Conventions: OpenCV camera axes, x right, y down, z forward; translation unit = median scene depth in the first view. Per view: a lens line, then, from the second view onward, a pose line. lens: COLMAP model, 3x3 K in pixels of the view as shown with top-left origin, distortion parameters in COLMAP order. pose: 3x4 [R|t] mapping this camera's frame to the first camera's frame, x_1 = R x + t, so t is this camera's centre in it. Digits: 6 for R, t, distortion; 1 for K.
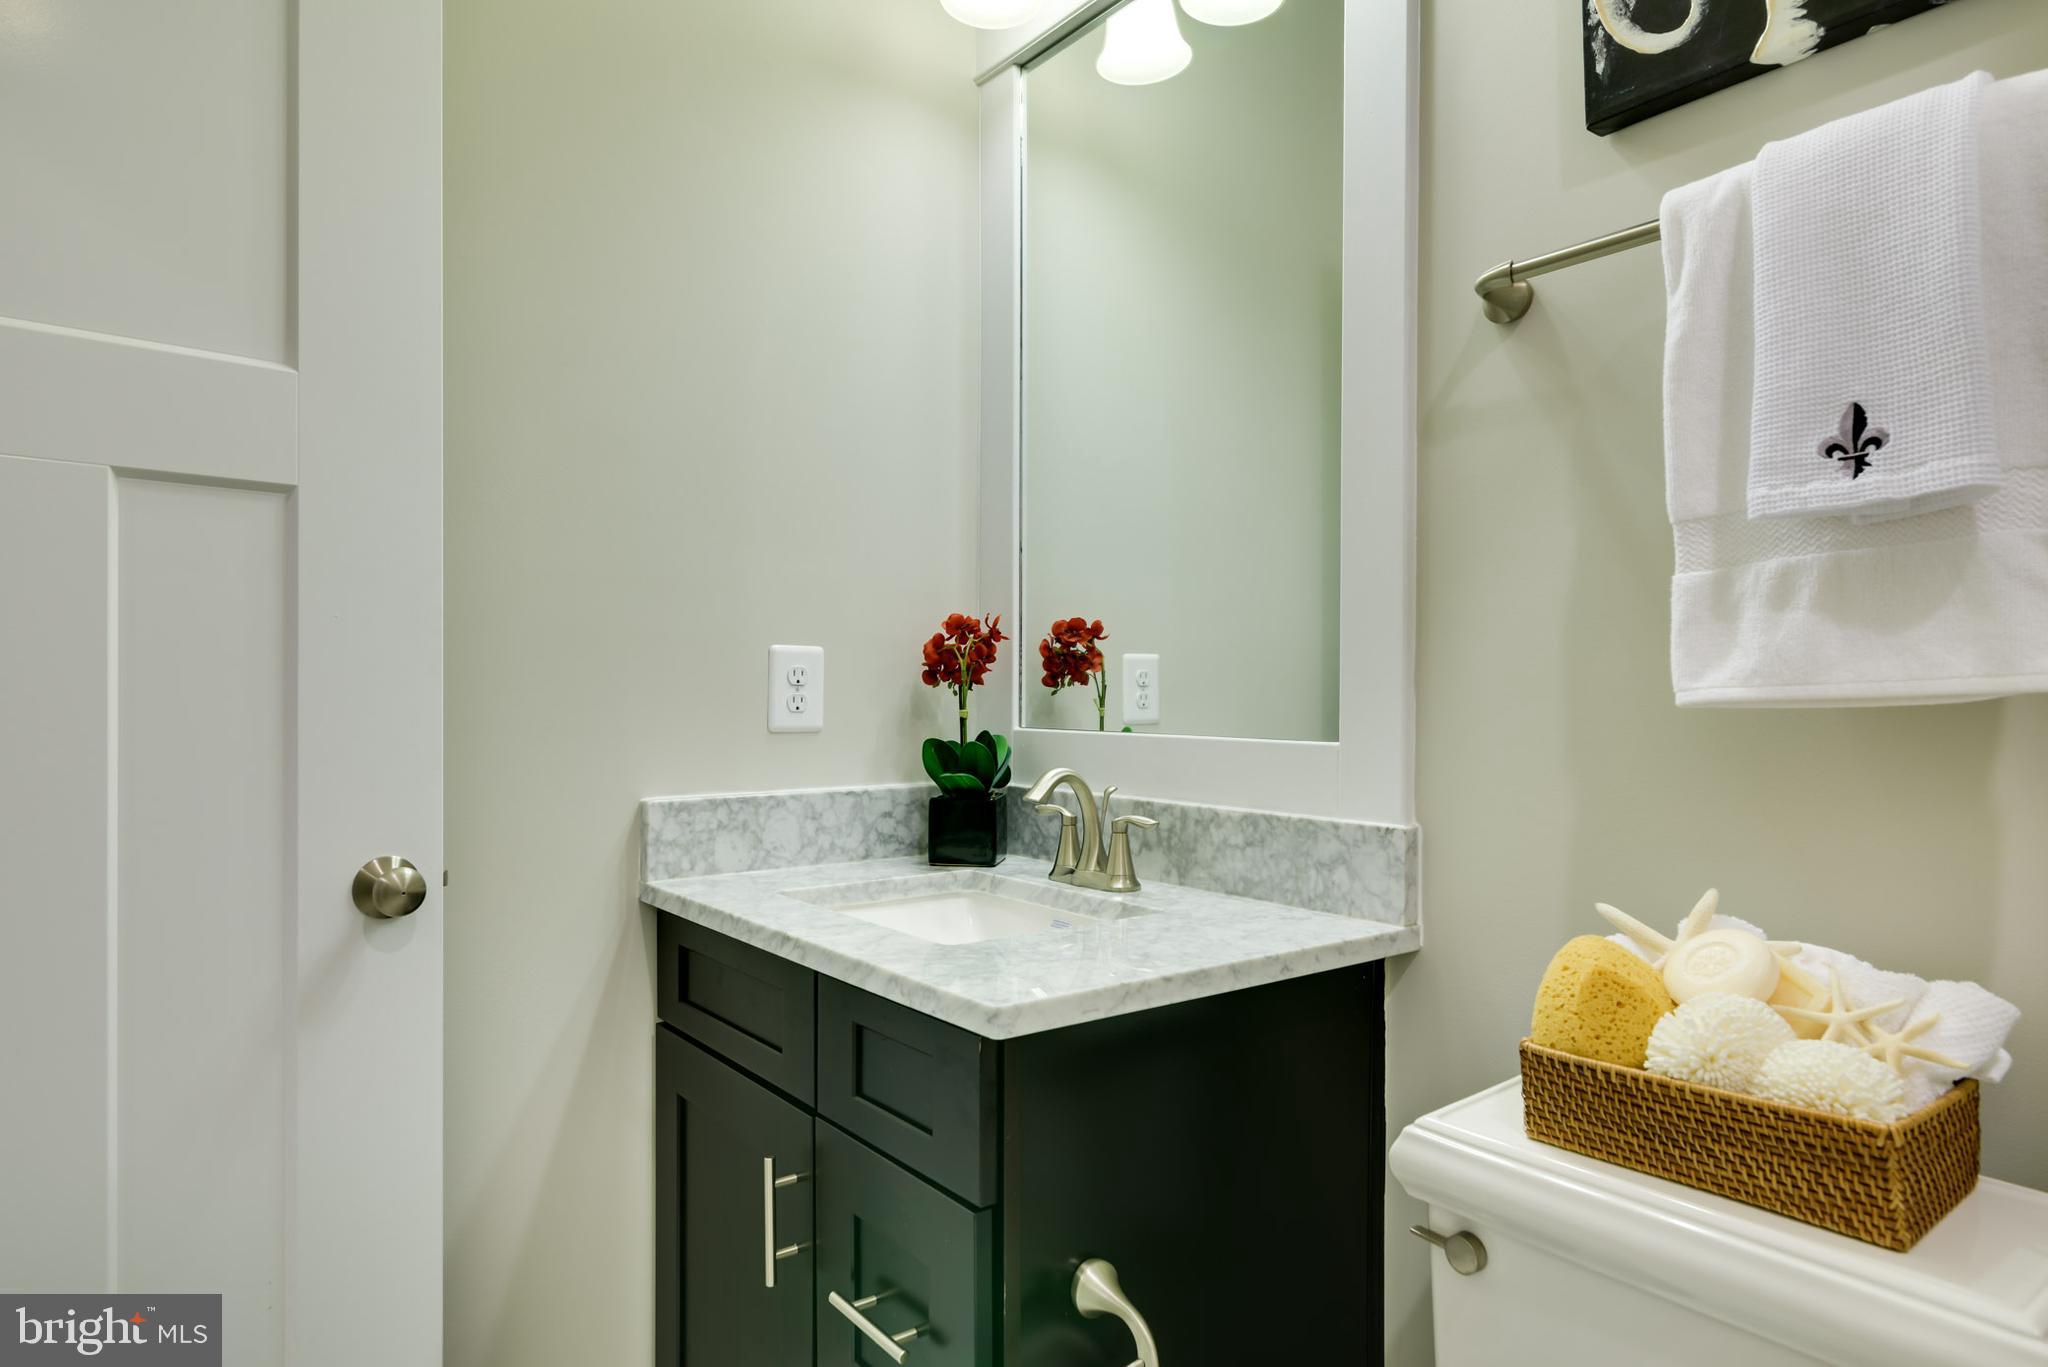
lens RADIAL K [[1215.7, 0, 1024.0], [0, 1215.7, 683.5], [0, 0, 1]] dist [0.003798, 0.000723]
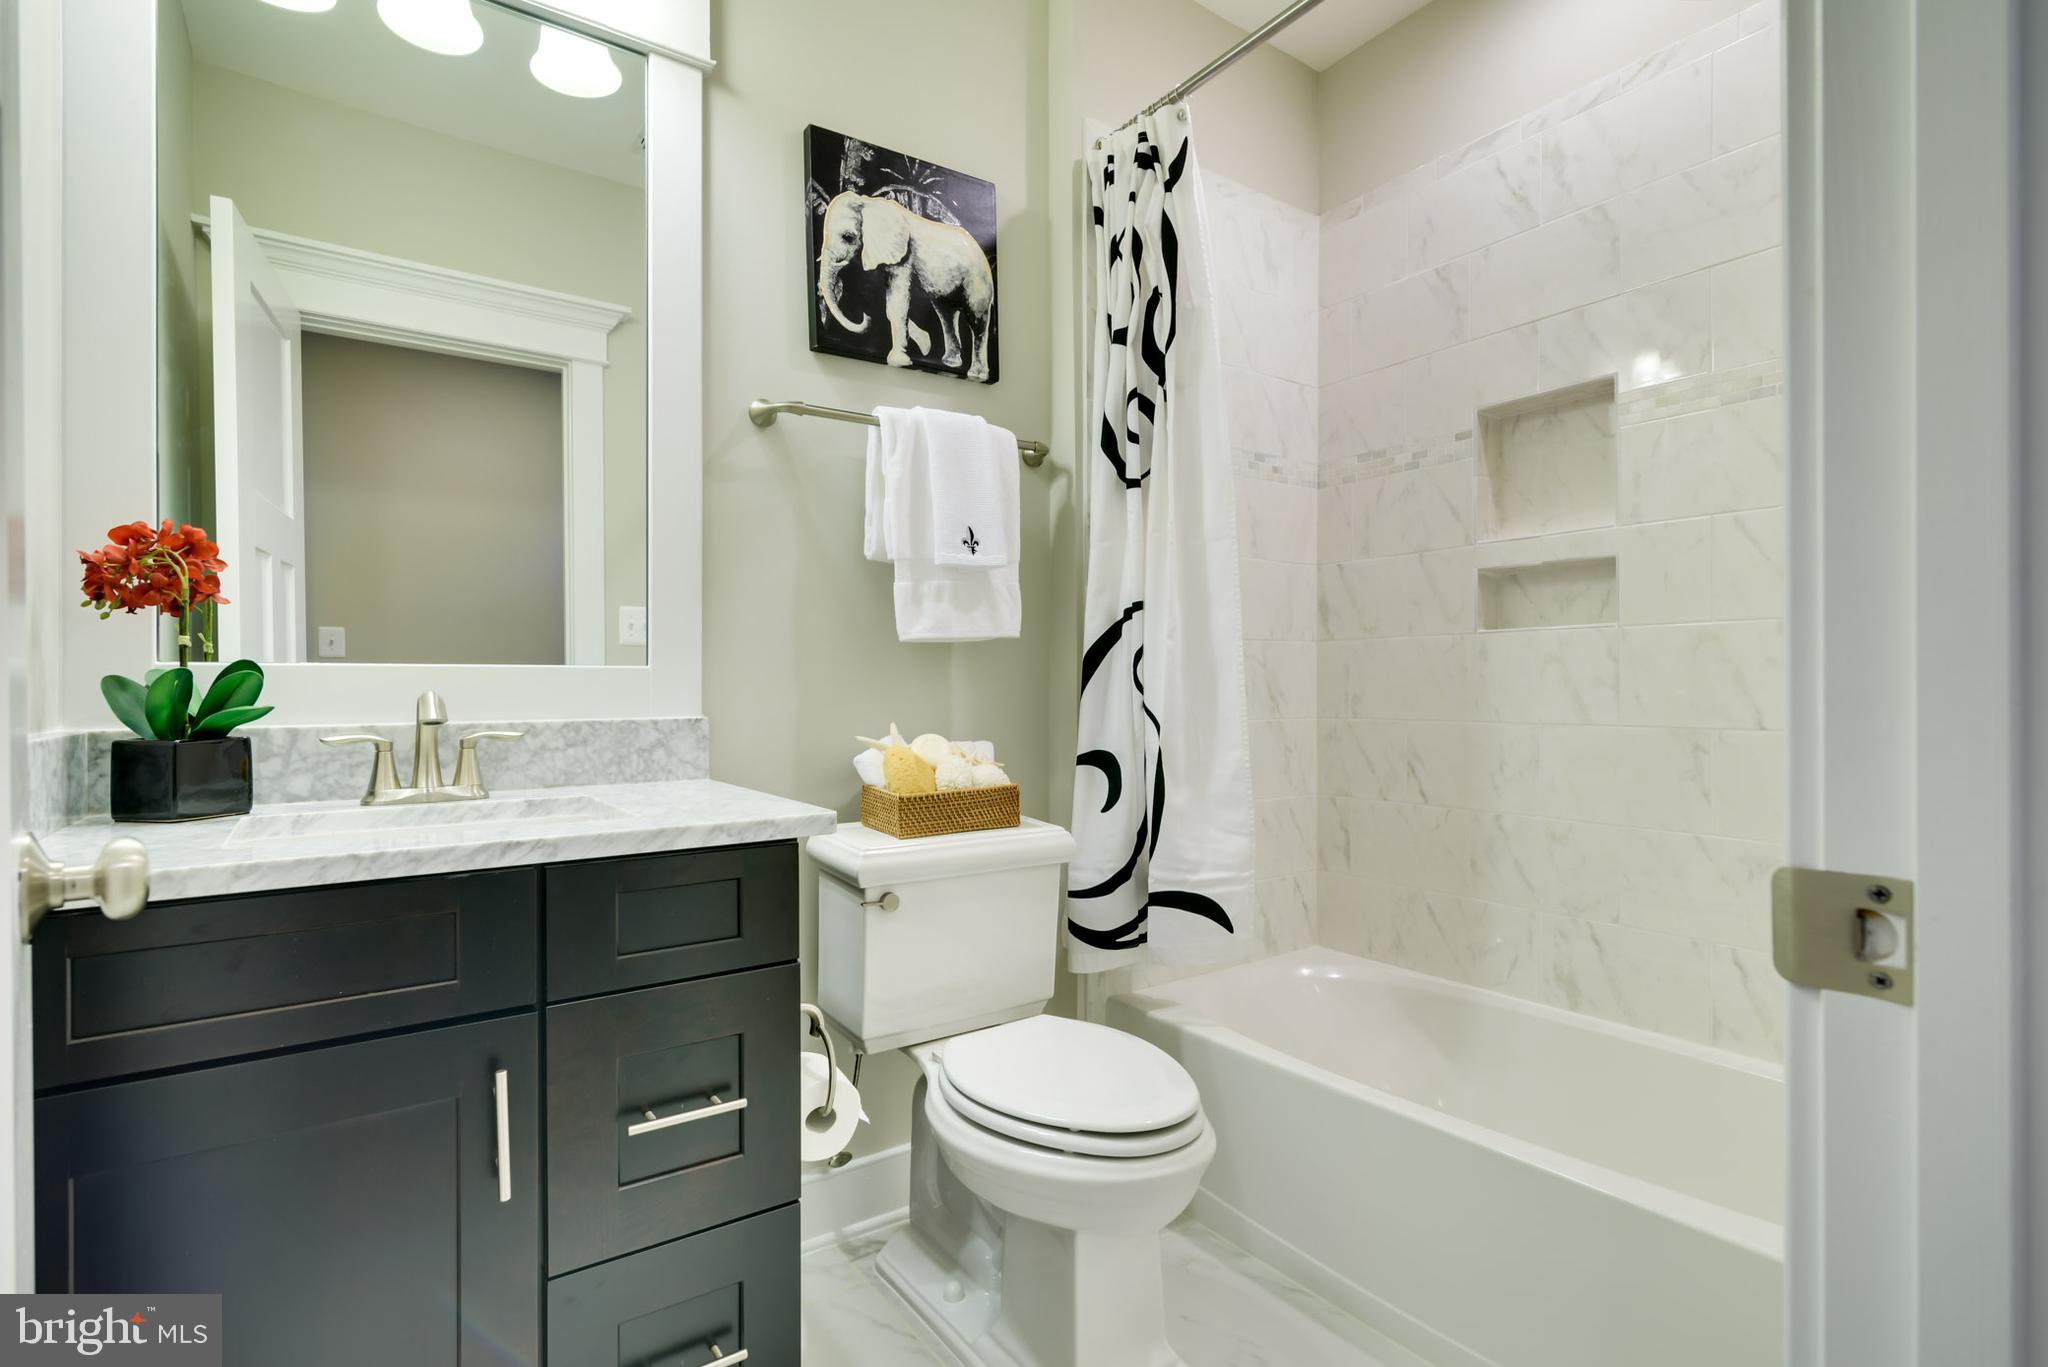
lens RADIAL K [[1015.6, 0, 1024.0], [0, 1015.6, 683.5], [0, 0, 1]] dist [0.000411, 0.000066]
pose [[0.025015, 0.002105, 0.999685, -0.968796], [0.000156, 0.999998, -0.002109, 0.073522], [-0.999687, 0.000208, 0.025014, 0.525334]]
